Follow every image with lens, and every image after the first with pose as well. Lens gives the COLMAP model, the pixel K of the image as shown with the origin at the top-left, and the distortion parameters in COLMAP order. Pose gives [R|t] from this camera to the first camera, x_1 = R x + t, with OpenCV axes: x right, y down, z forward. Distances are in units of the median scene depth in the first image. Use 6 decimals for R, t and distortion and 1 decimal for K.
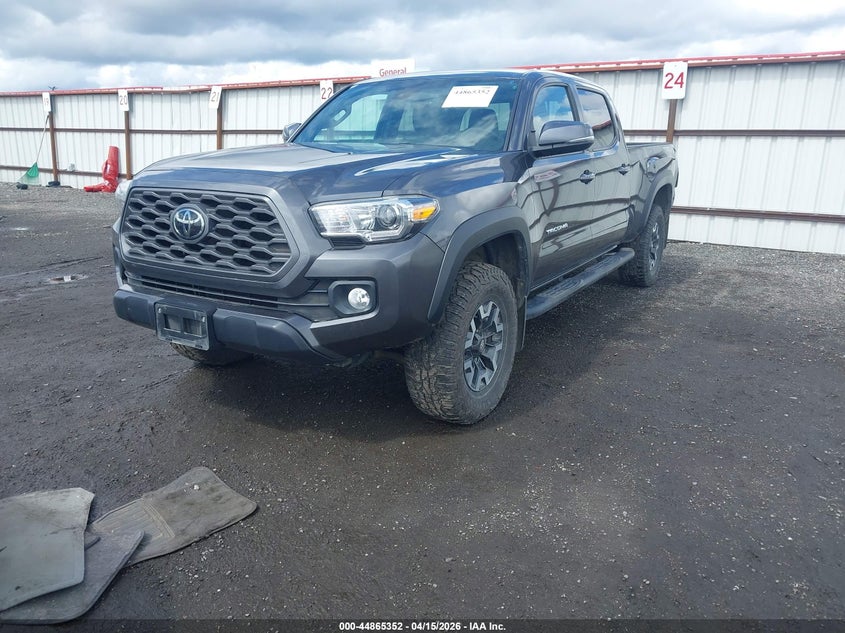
lens RADIAL K [[653.9, 0, 422.5], [0, 653.9, 316.5], [0, 0, 1]] dist [0.016463, 0.000855]
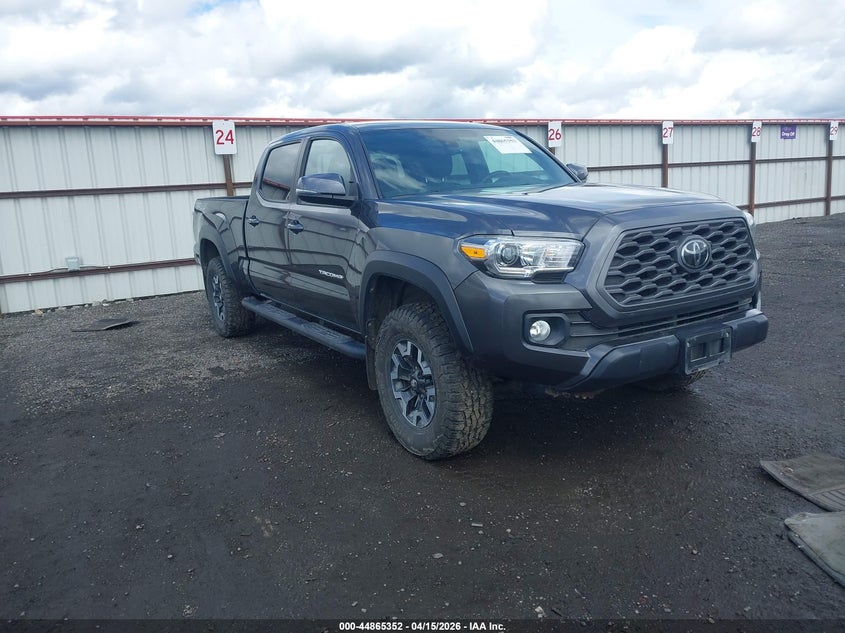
lens RADIAL K [[653.9, 0, 422.5], [0, 653.9, 316.5], [0, 0, 1]] dist [0.016463, 0.000855]
pose [[0.478353, -0.207328, 0.853343, -0.430471], [0.281801, 0.956581, 0.074444, -0.072878], [-0.831725, 0.204862, 0.516008, 0.252833]]
